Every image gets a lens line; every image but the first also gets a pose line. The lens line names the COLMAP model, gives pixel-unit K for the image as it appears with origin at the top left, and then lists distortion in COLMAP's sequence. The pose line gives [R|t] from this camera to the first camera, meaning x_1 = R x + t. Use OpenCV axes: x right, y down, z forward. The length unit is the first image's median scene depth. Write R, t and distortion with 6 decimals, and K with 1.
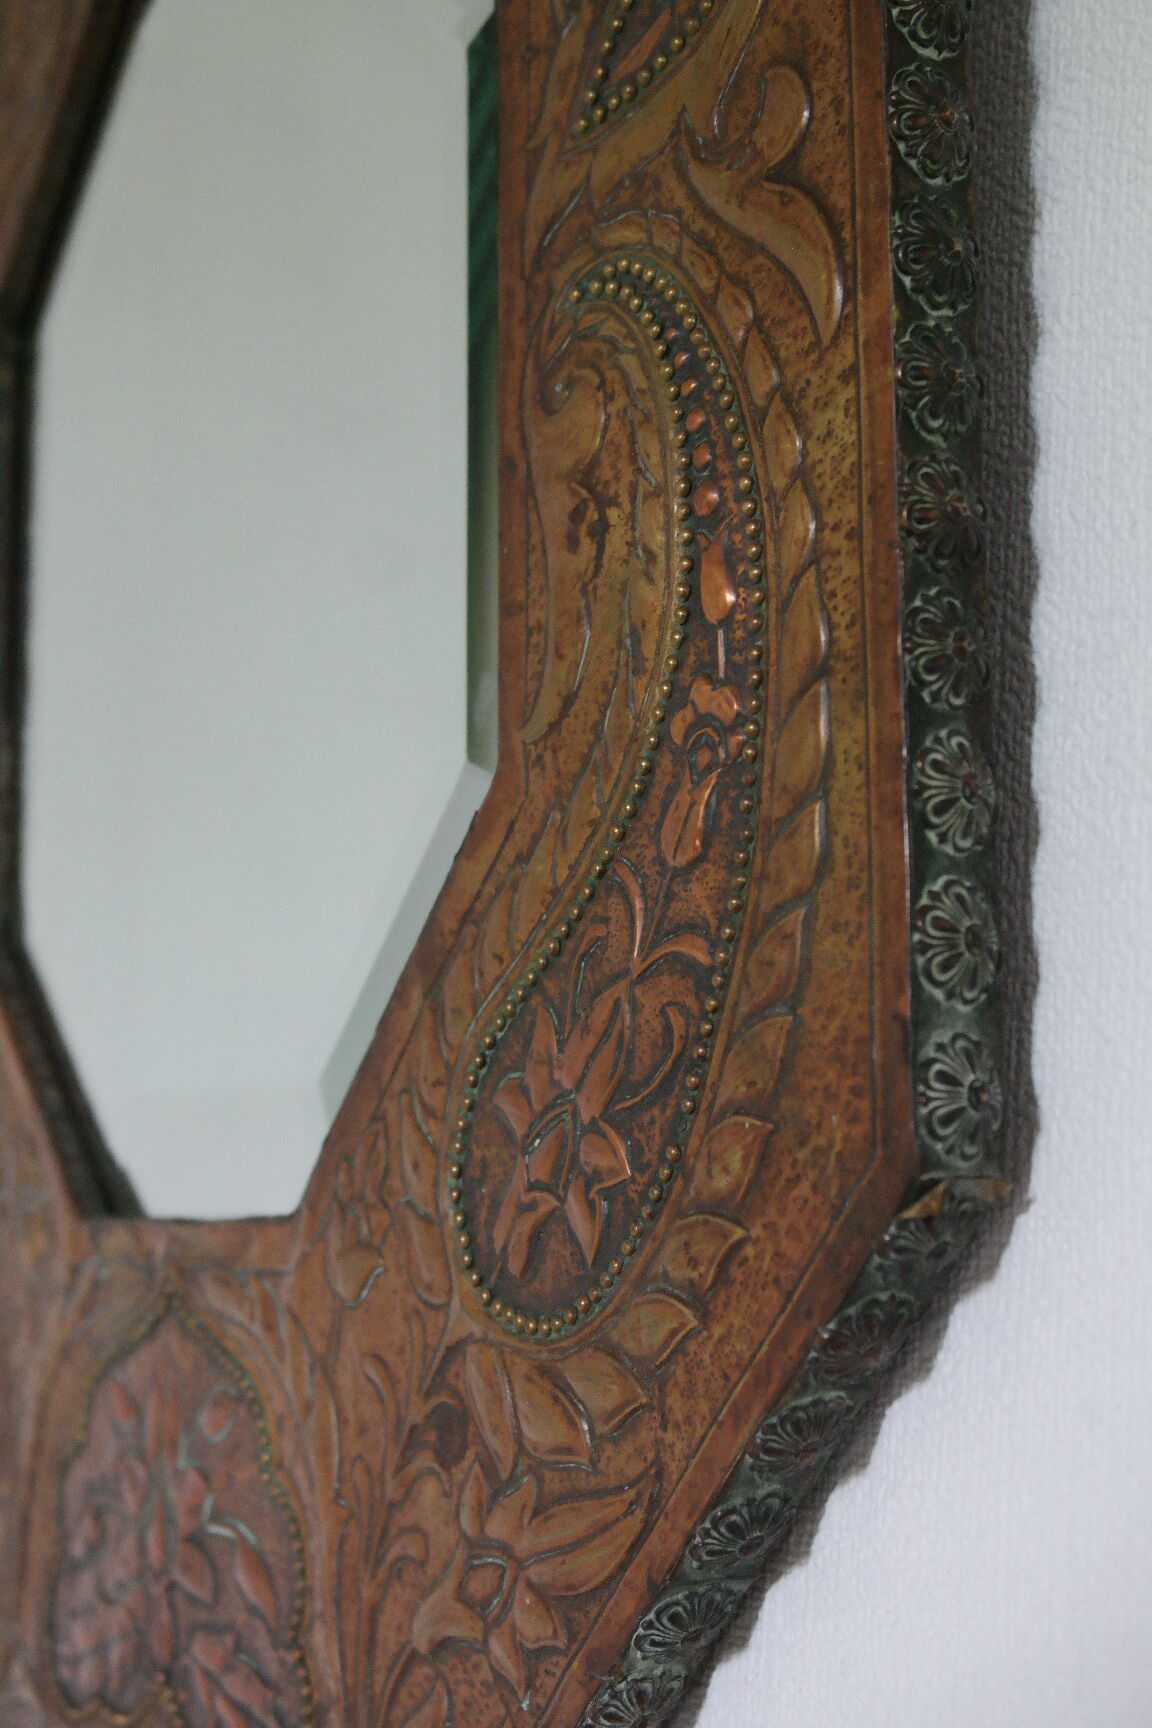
lens RADIAL K [[2442.4, 0, 544.5], [0, 2442.4, 829.7], [0, 0, 1]] dist [-0.042938, 0.000000]
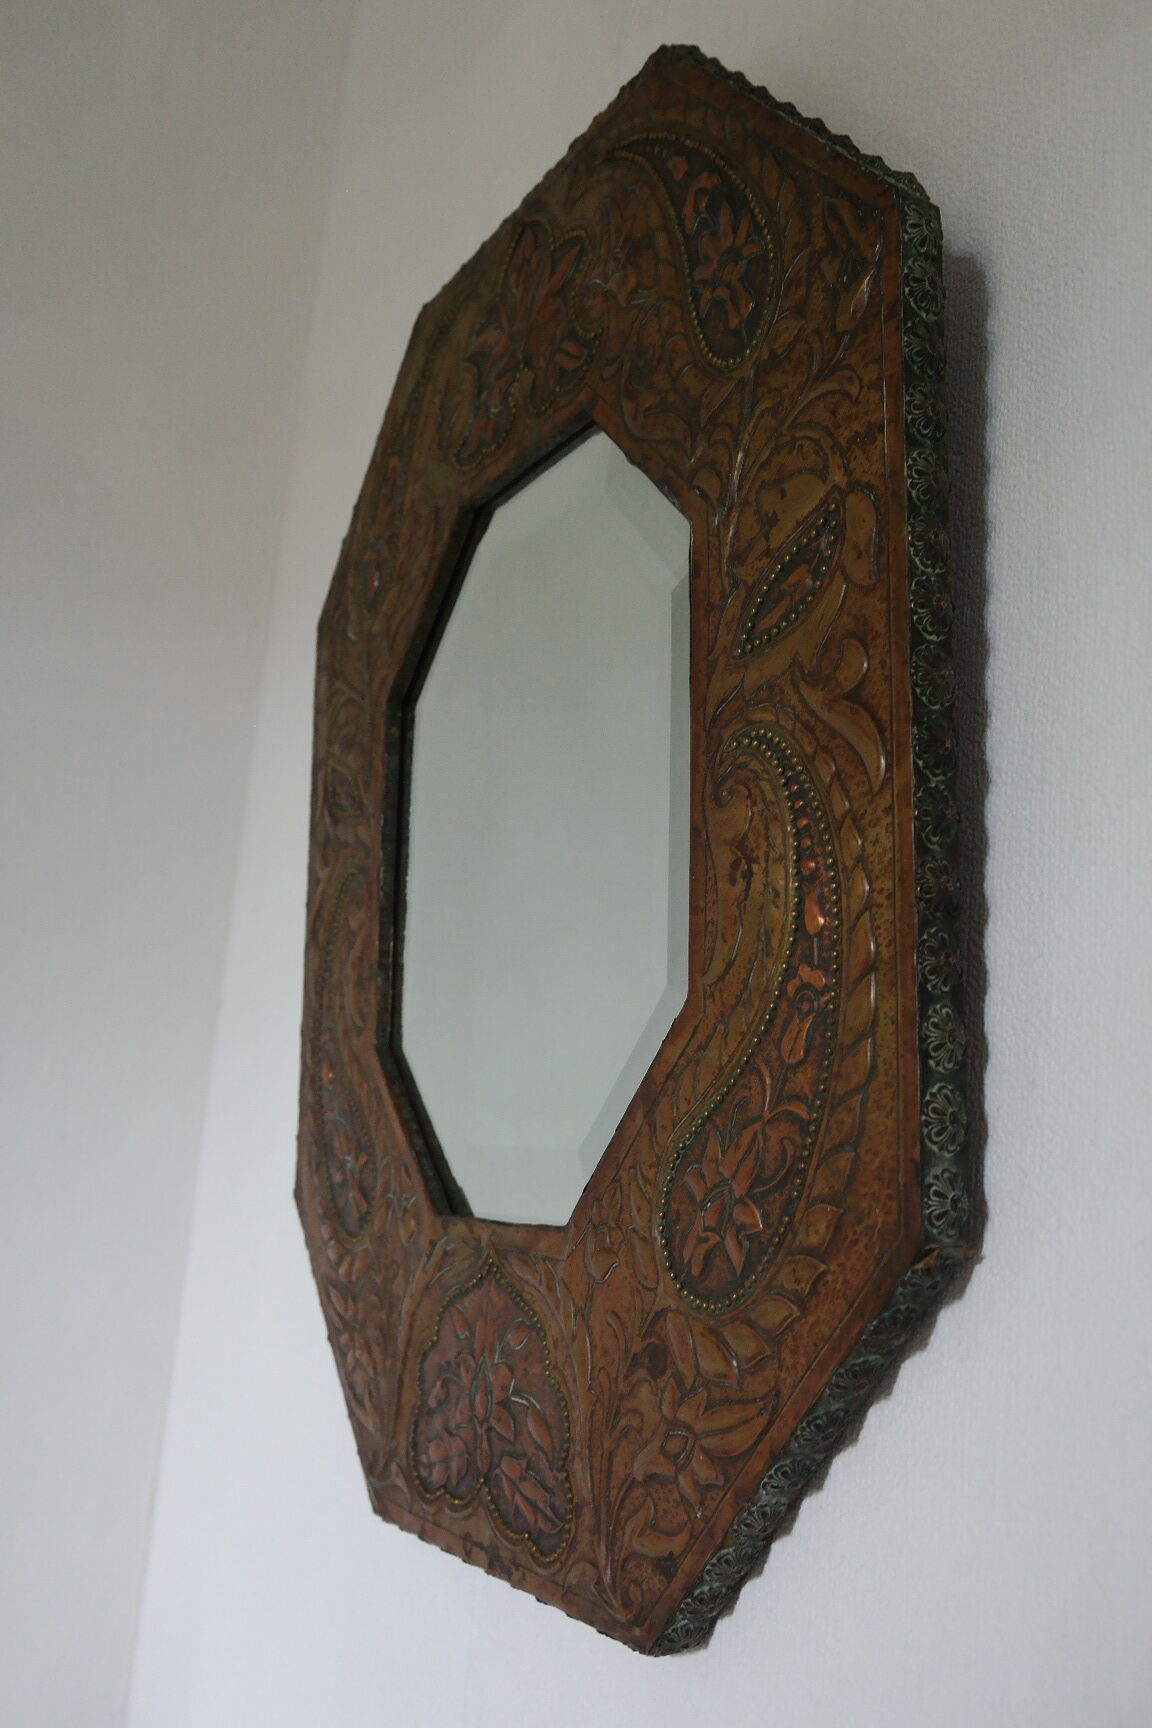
lens RADIAL K [[1483.5, 0, 570.8], [0, 1483.5, 854.3], [0, 0, 1]] dist [-0.027536, 0.004085]
pose [[0.998291, 0.016415, -0.056088, -0.050712], [-0.018764, 0.998958, -0.041604, -0.091732], [0.055347, 0.042585, 0.997559, -0.142140]]
